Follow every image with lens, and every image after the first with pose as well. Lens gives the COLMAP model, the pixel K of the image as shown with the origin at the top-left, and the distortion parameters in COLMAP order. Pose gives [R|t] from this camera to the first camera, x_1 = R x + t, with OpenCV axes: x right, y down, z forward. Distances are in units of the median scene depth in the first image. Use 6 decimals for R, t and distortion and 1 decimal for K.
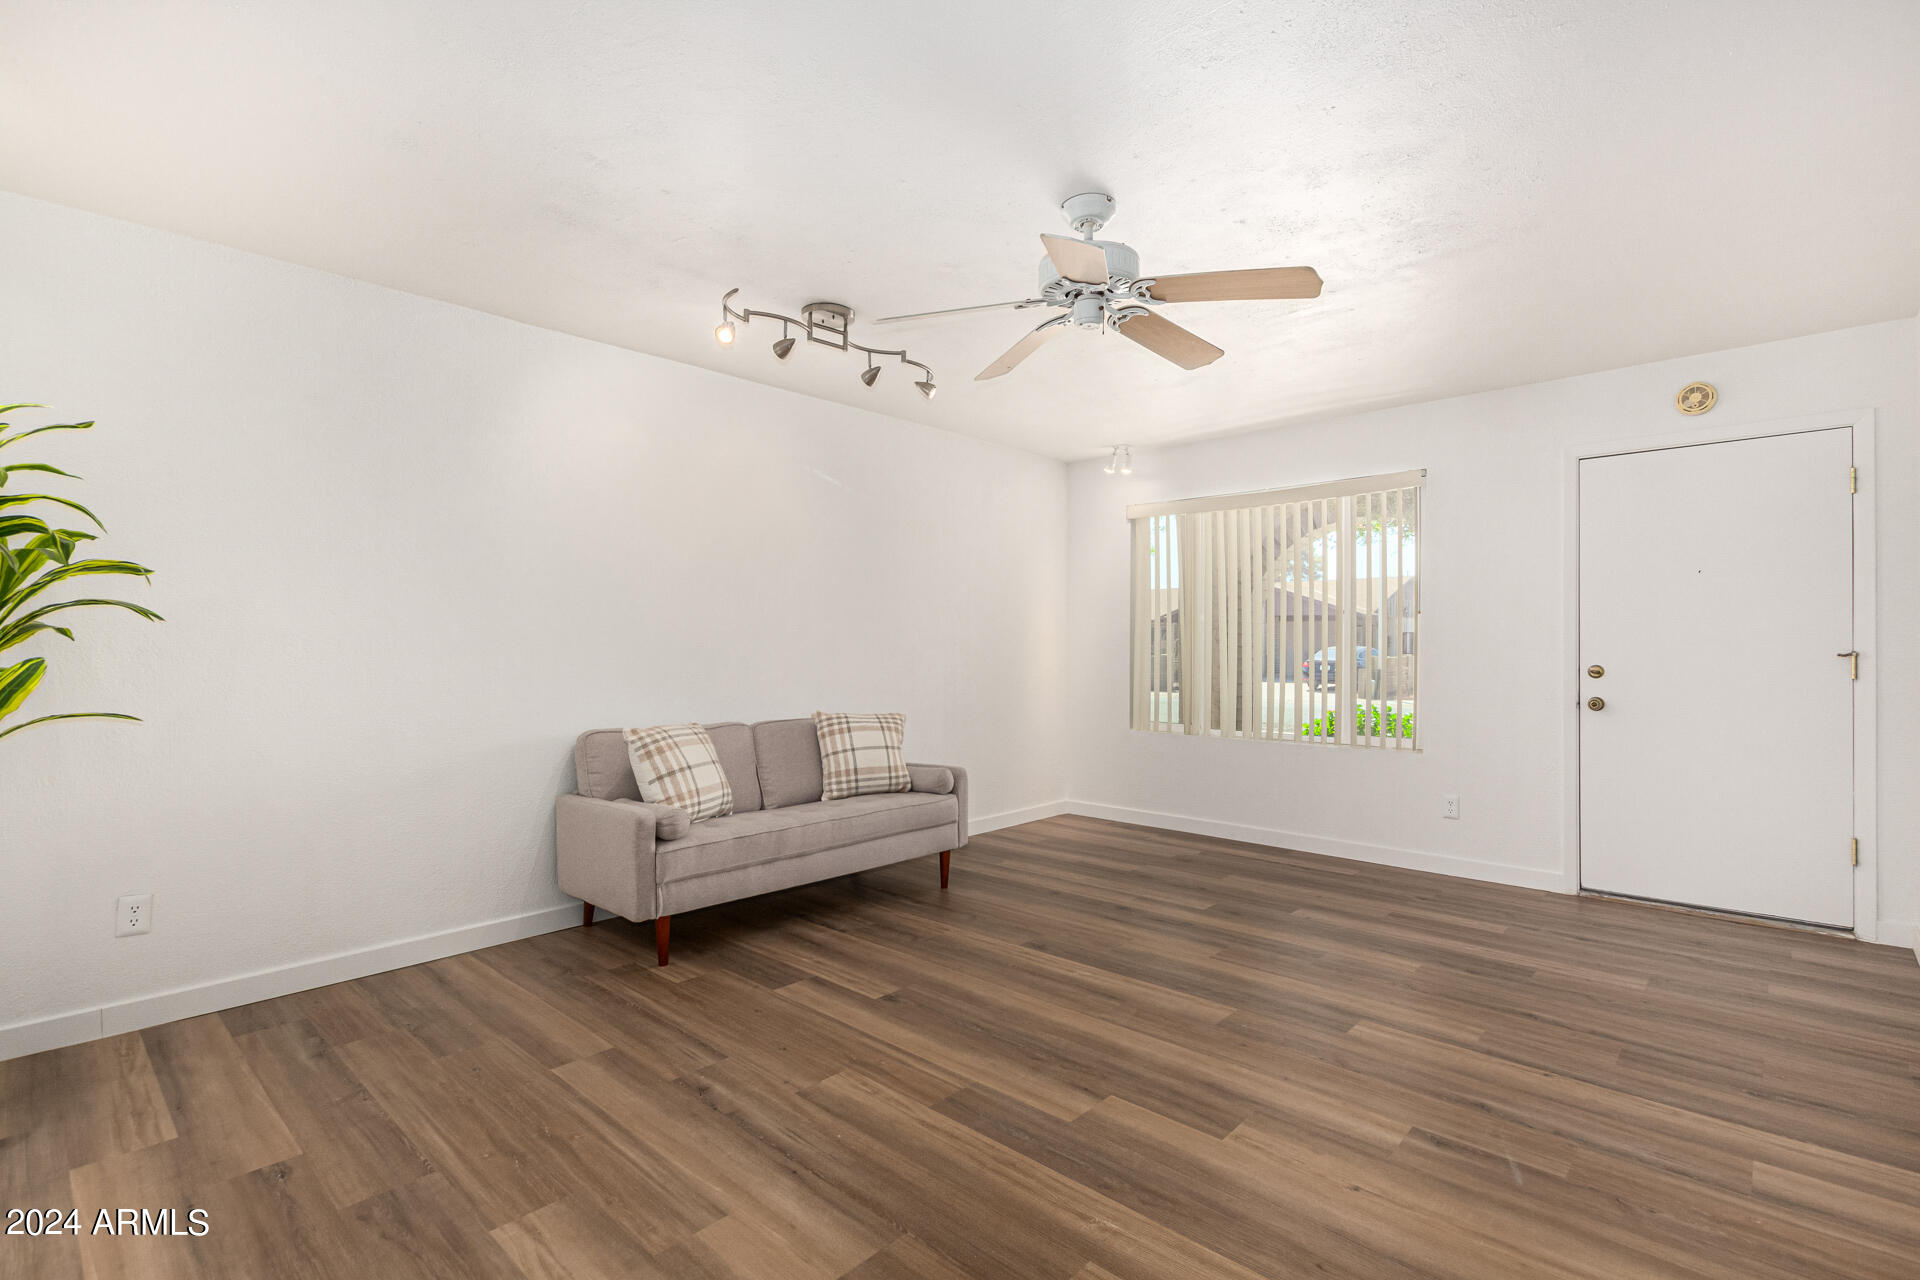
lens RADIAL K [[901.9, 0, 969.7], [0, 901.9, 643.8], [0, 0, 1]] dist [0.003507, -0.000045]
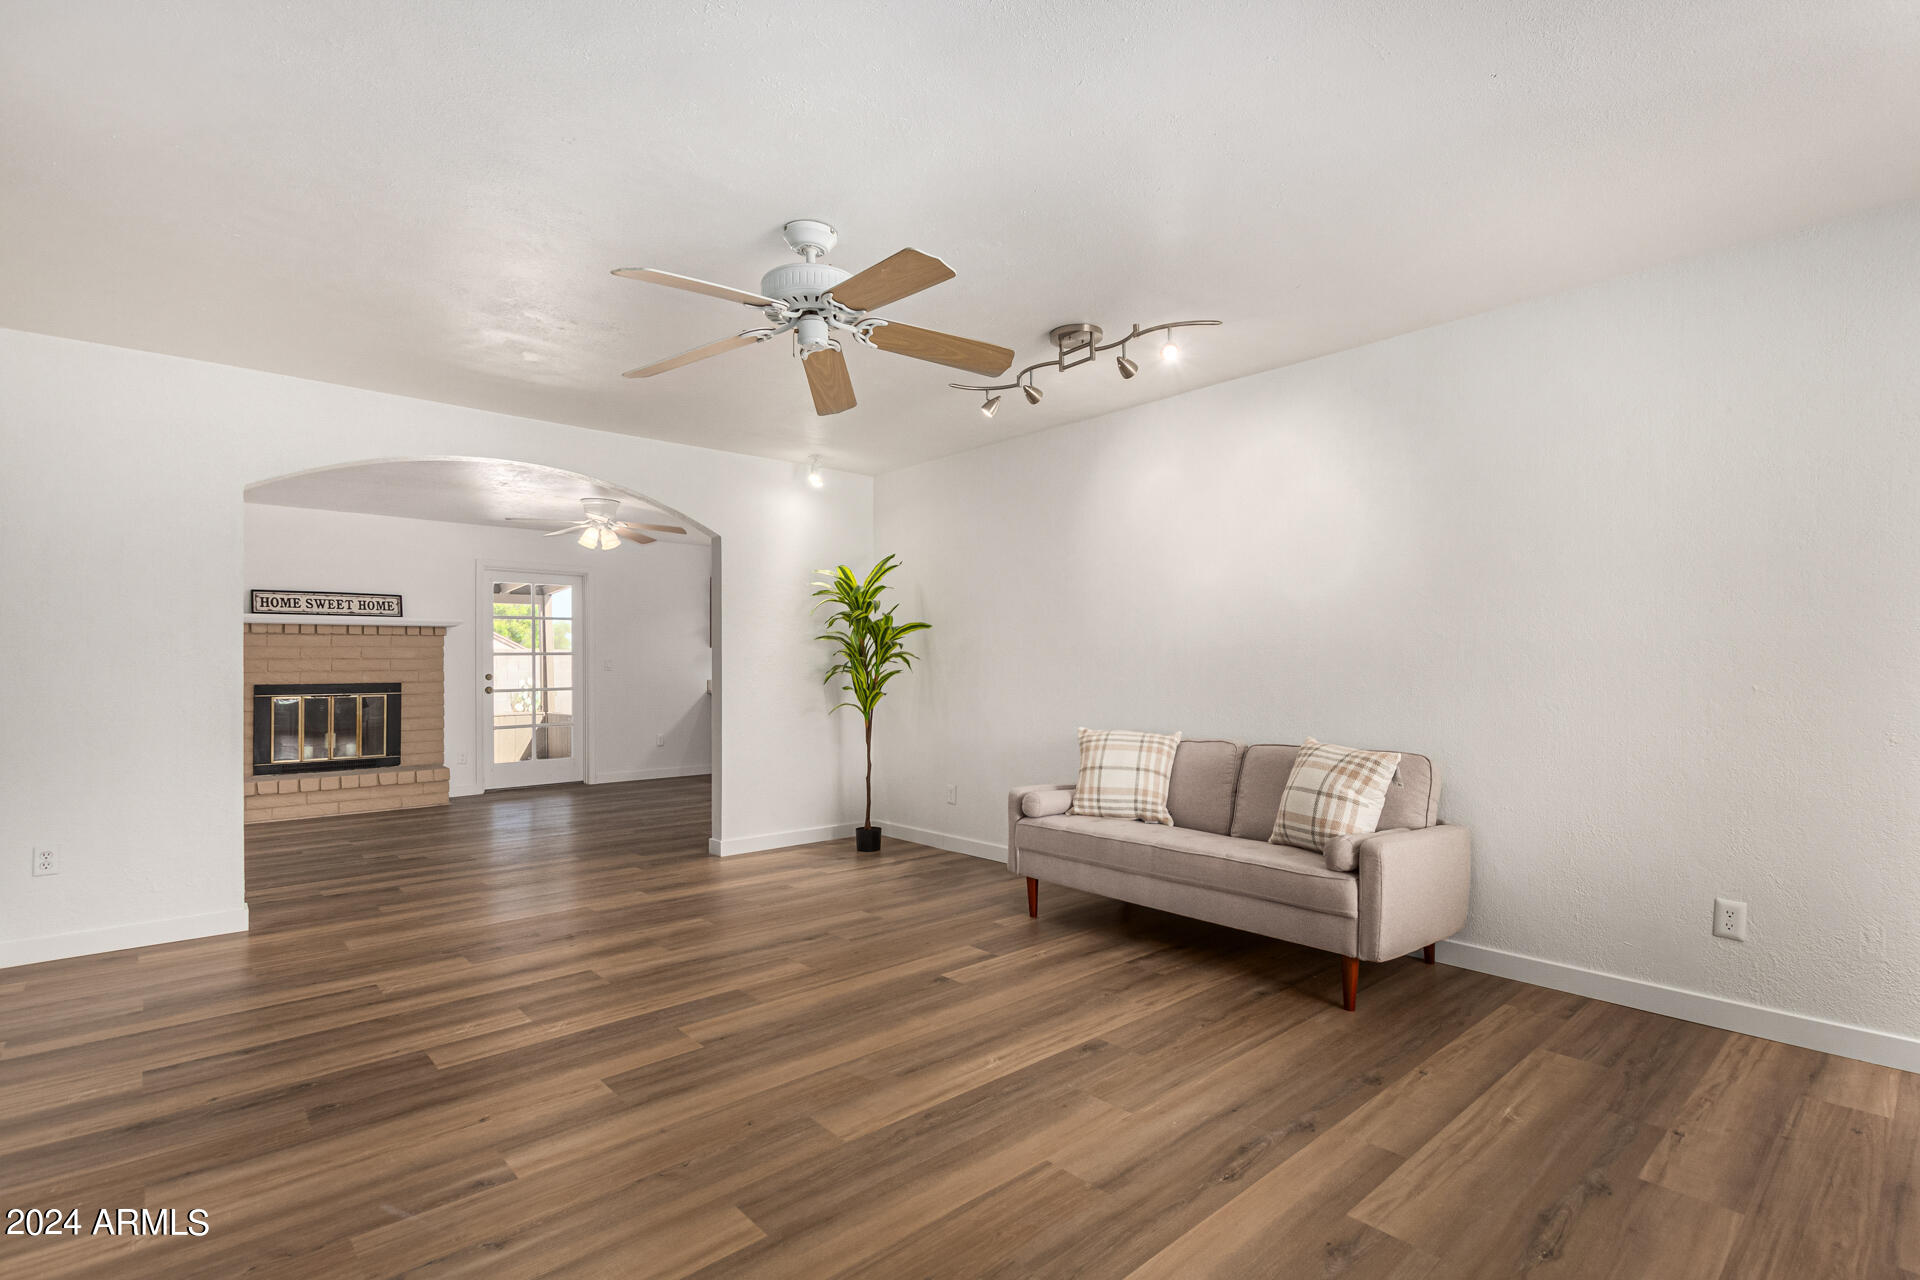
lens RADIAL K [[901.9, 0, 969.1], [0, 901.9, 649.4], [0, 0, 1]] dist [0.003507, -0.000045]
pose [[-0.094383, -0.015473, -0.995416, 0.958683], [0.004535, 0.999862, -0.015972, 0.006460], [0.995526, -0.006022, -0.094300, 1.079579]]
